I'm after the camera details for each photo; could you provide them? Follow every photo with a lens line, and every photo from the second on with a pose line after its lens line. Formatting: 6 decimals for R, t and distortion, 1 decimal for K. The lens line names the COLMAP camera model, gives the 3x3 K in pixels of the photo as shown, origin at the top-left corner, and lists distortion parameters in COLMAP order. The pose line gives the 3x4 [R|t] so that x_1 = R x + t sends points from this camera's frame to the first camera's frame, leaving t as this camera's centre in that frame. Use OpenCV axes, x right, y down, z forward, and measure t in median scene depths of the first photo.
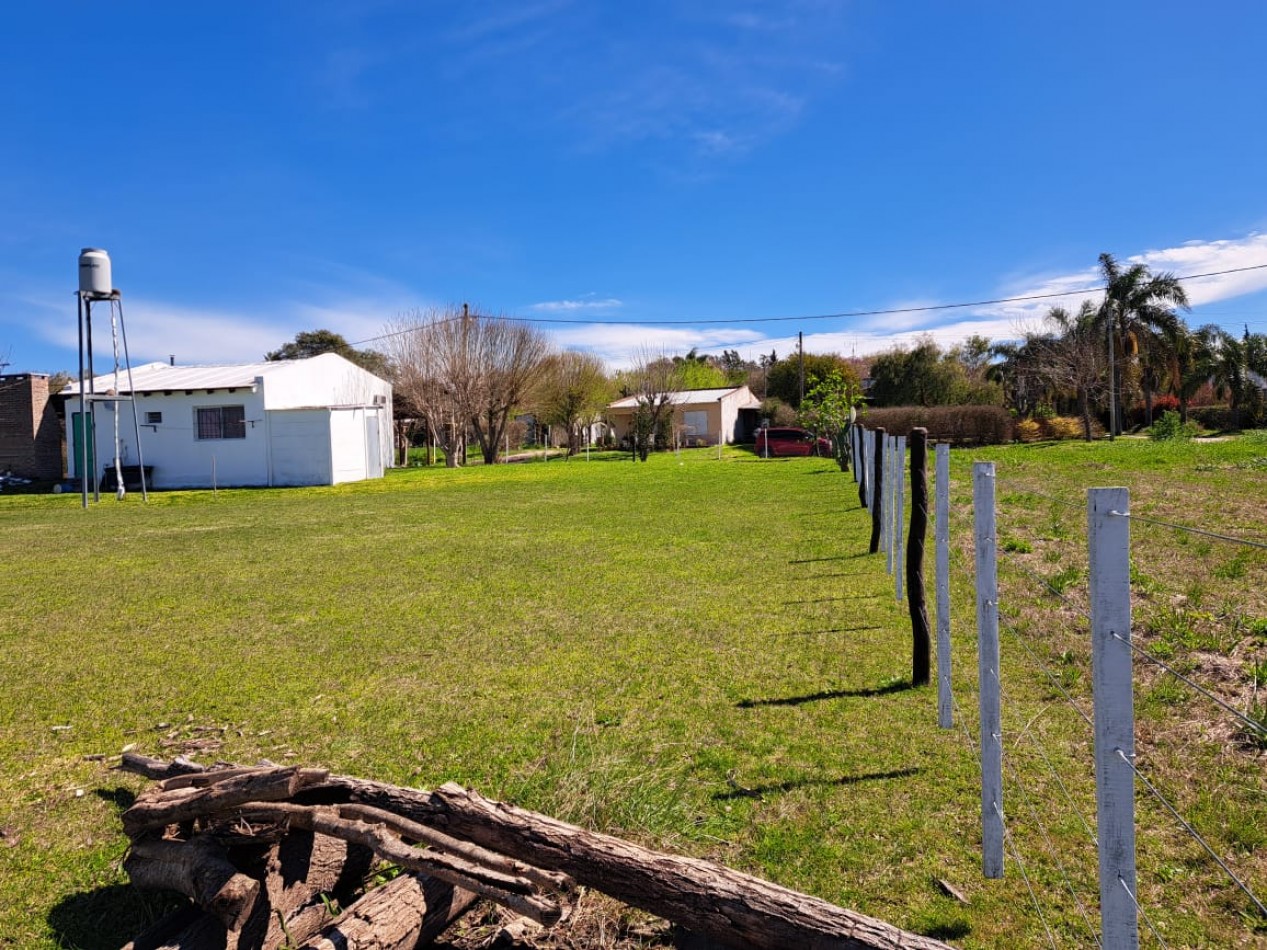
lens RADIAL K [[888.8, 0, 629.2], [0, 888.8, 470.6], [0, 0, 1]] dist [0.069608, -0.080825]
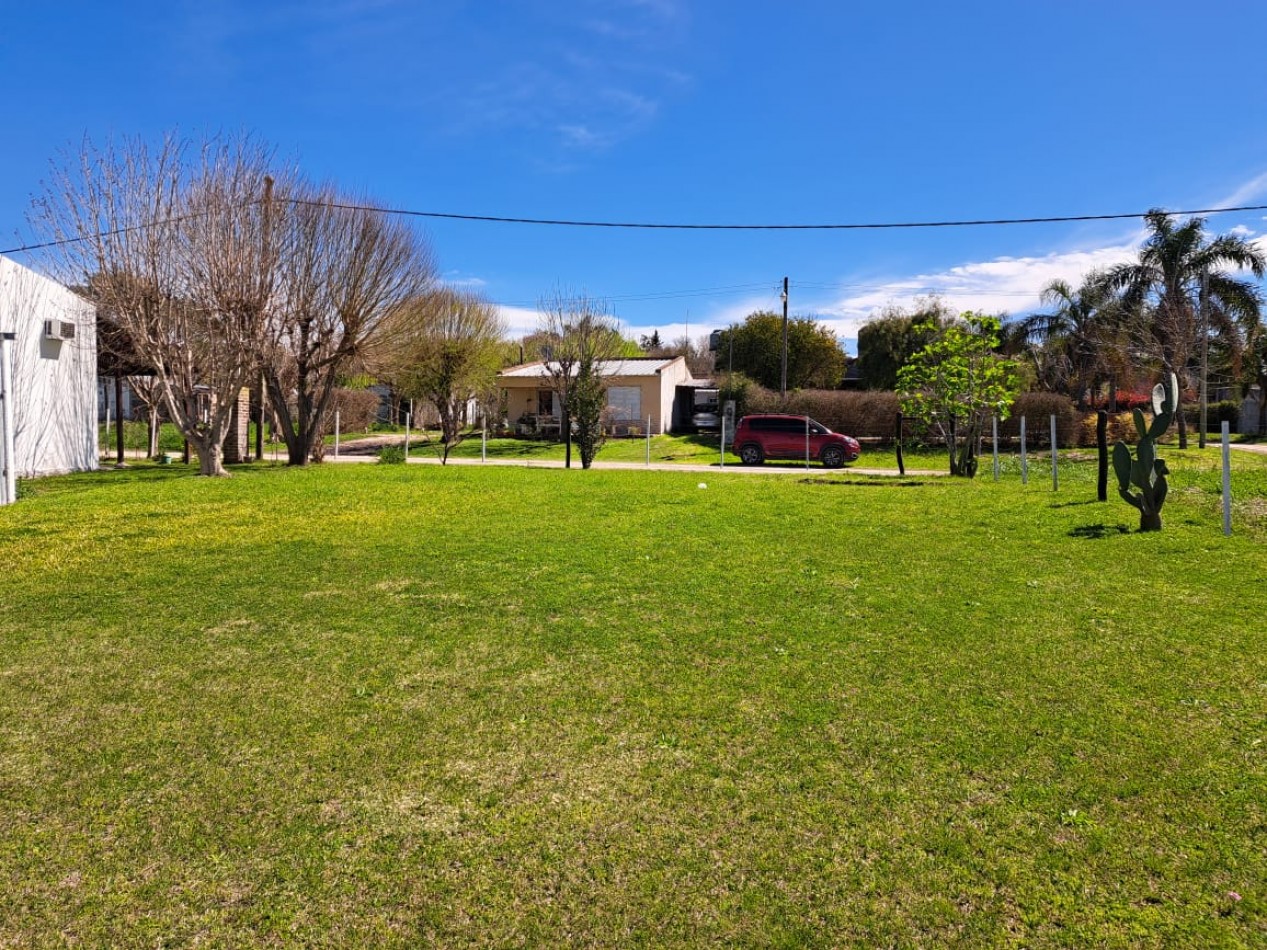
lens RADIAL K [[854.0, 0, 634.6], [0, 854.0, 464.0], [0, 0, 1]] dist [0.042870, -0.001709]
pose [[0.984947, 0.023214, 0.171291, -0.047112], [-0.025811, 0.999583, 0.012949, -0.019366], [-0.170919, -0.017175, 0.985135, 0.452007]]
